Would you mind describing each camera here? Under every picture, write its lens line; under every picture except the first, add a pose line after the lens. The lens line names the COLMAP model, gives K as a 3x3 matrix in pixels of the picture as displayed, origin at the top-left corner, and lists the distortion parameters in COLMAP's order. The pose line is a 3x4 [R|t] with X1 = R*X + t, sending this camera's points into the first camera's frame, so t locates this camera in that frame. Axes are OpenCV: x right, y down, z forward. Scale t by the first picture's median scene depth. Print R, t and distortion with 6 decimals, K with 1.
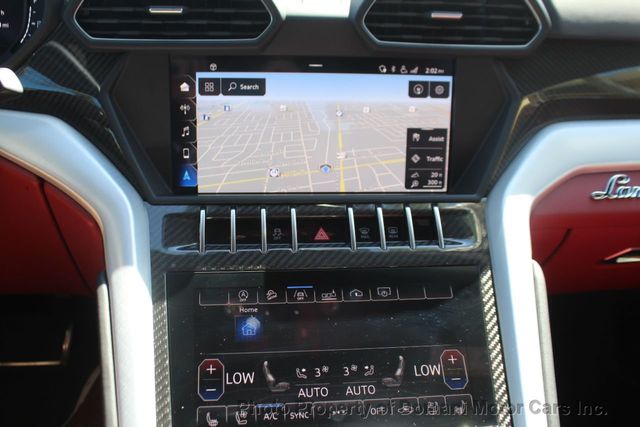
lens RADIAL K [[656.8, 0, 321.3], [0, 656.8, 208.1], [0, 0, 1]] dist [-0.084076, 0.000000]
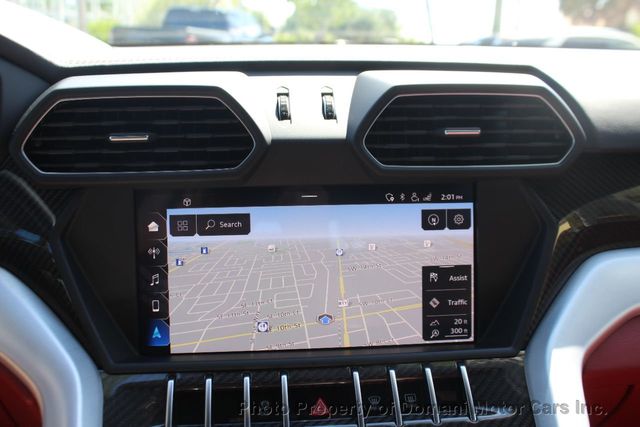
lens RADIAL K [[656.8, 0, 329.3], [0, 656.8, 225.1], [0, 0, 1]] dist [-0.084076, 0.000000]
pose [[0.999343, -0.033664, -0.013421, 0.027348], [0.031193, 0.987525, -0.154344, -0.051338], [0.018449, 0.153824, 0.987926, 0.176874]]
